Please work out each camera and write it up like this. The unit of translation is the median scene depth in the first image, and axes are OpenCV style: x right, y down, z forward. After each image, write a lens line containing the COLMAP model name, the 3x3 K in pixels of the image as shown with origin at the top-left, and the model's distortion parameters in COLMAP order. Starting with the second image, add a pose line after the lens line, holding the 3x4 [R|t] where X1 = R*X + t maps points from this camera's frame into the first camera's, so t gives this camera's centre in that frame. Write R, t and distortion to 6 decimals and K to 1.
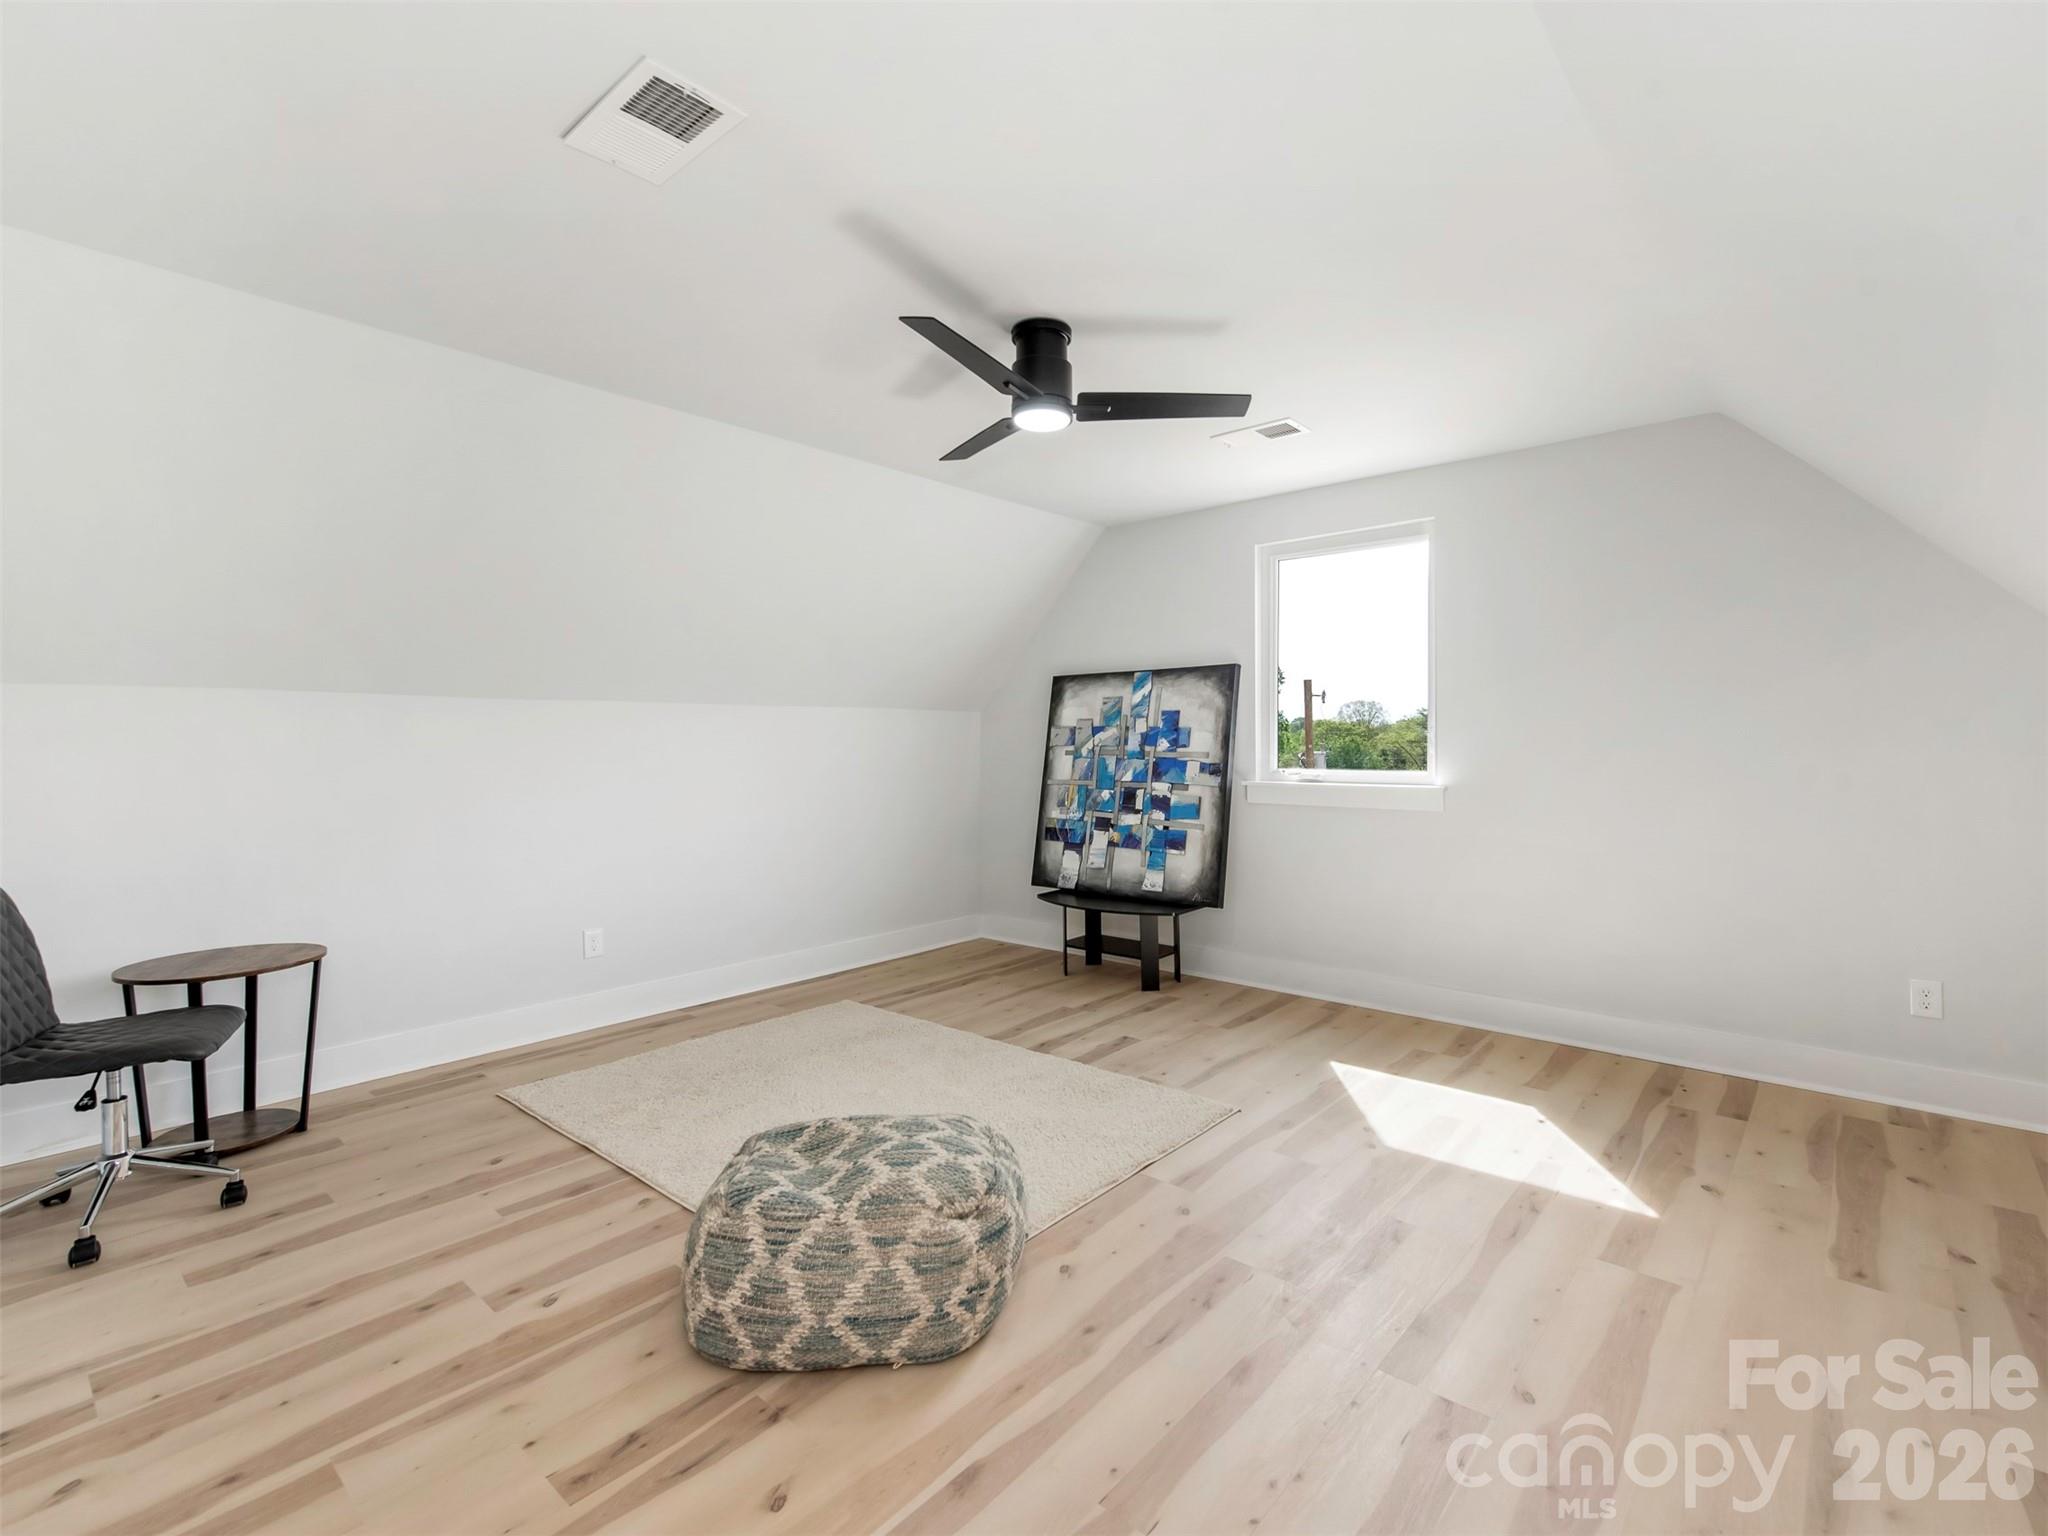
lens RADIAL K [[947.6, 0, 1015.4], [0, 947.6, 752.5], [0, 0, 1]] dist [0.002326, -0.000477]
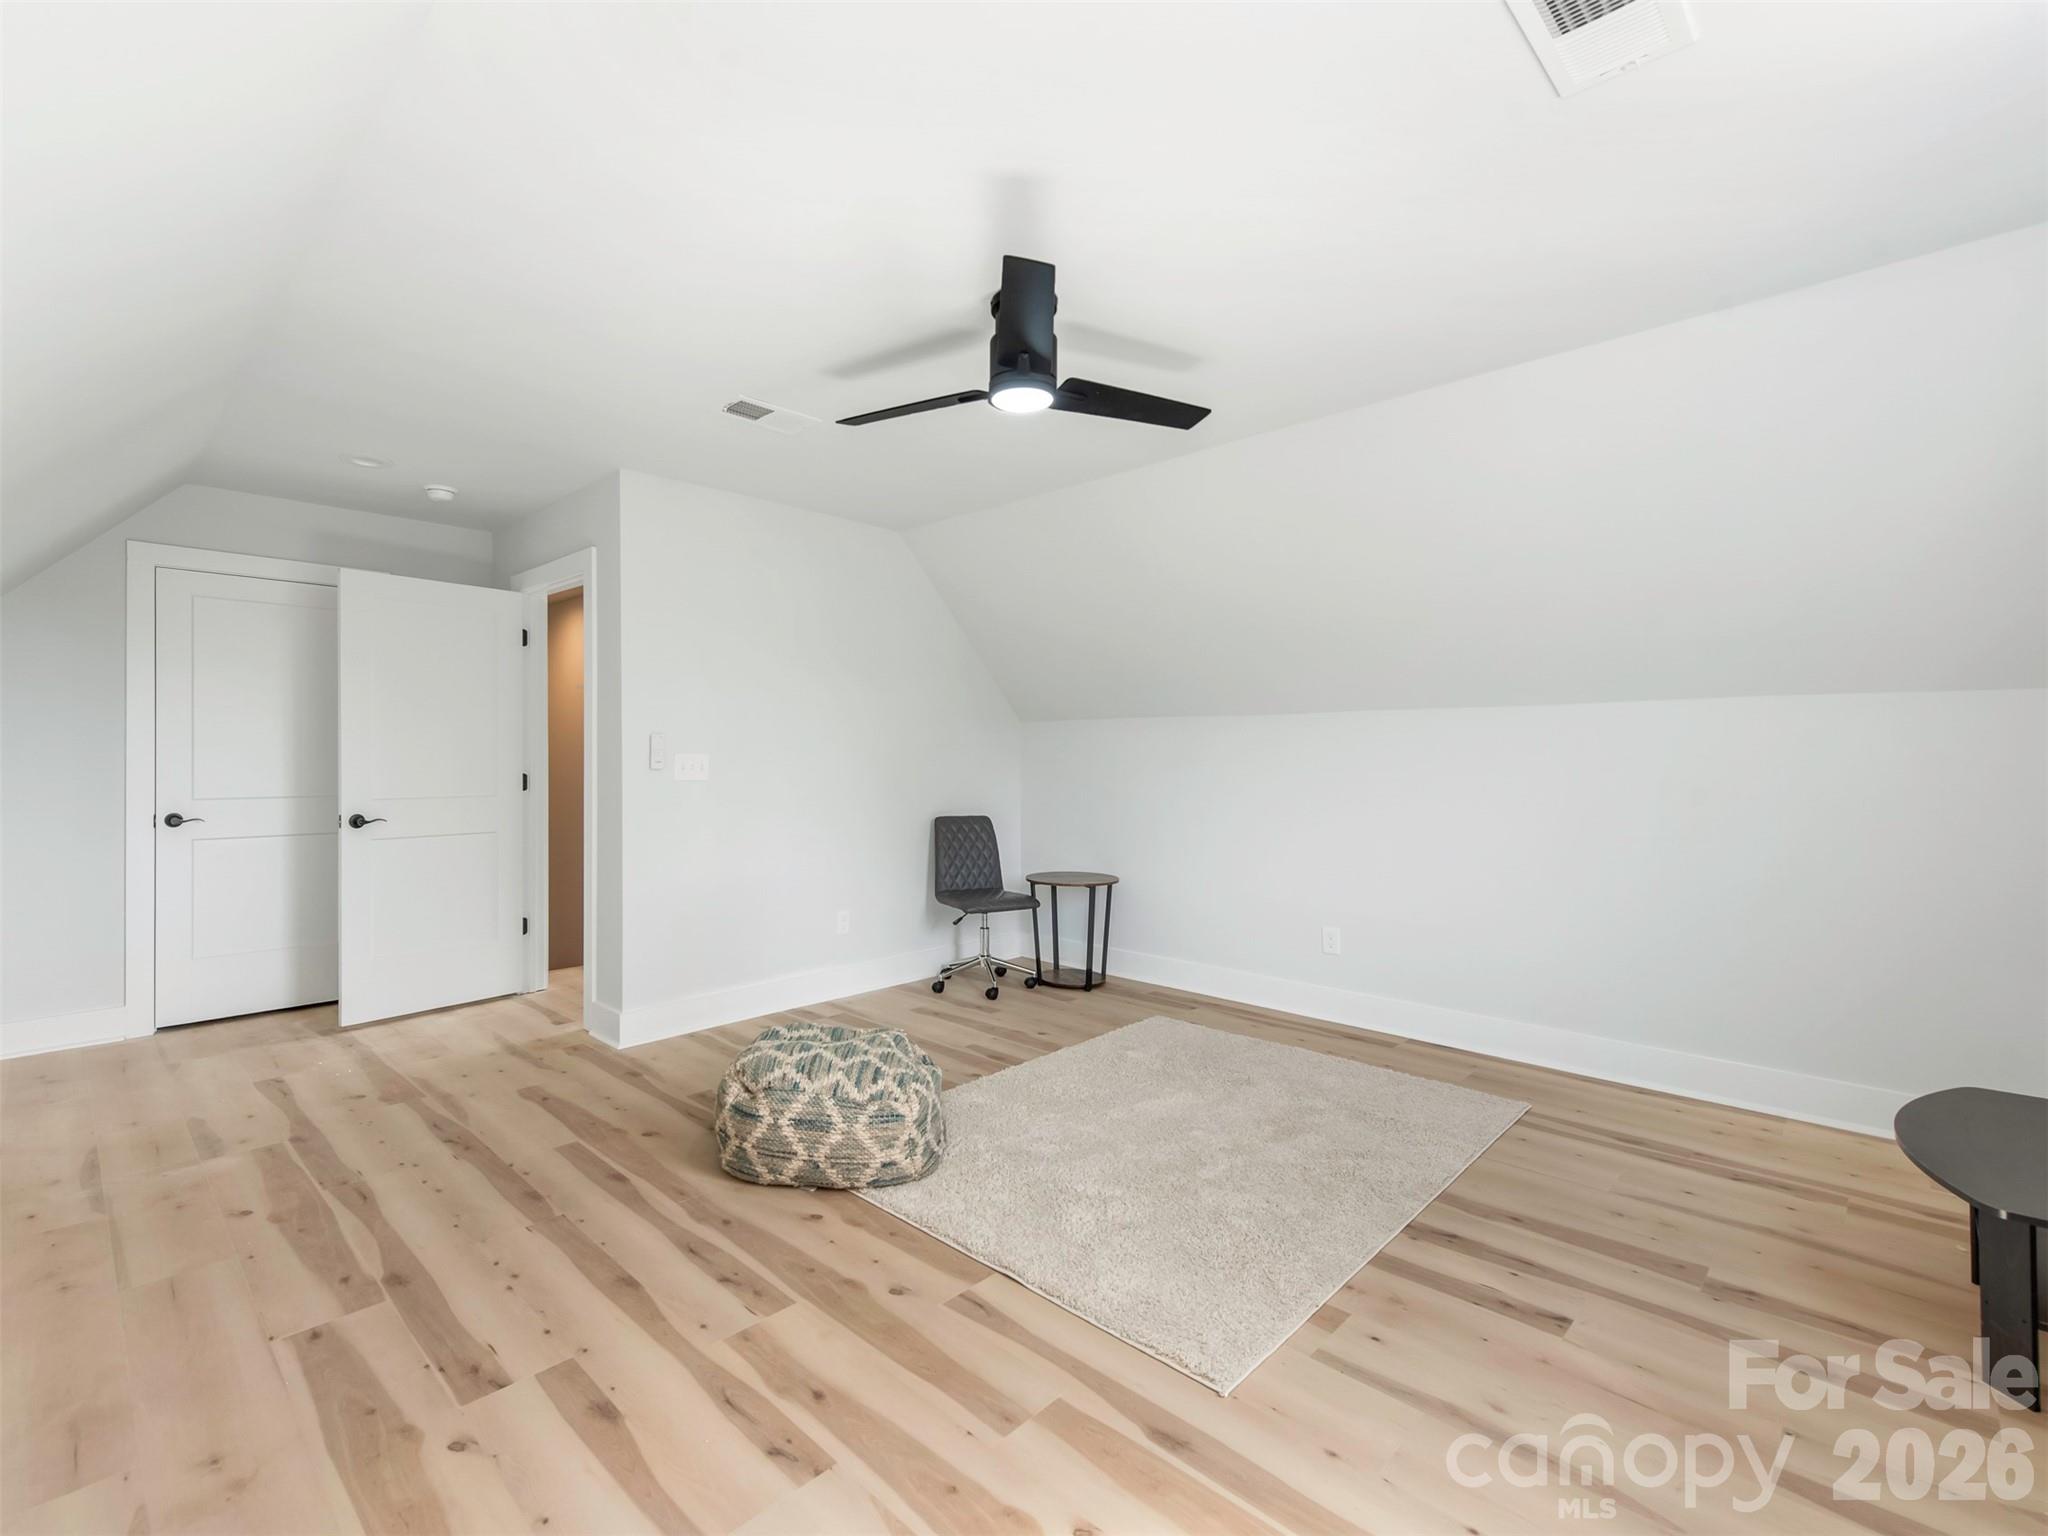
lens RADIAL K [[947.6, 0, 1015.4], [0, 947.6, 758.7], [0, 0, 1]] dist [0.002326, -0.000477]
pose [[-0.049405, 0.013542, -0.998687, 0.768681], [-0.013280, 0.999811, 0.014214, -0.017118], [0.998691, 0.013965, -0.049216, 0.844664]]
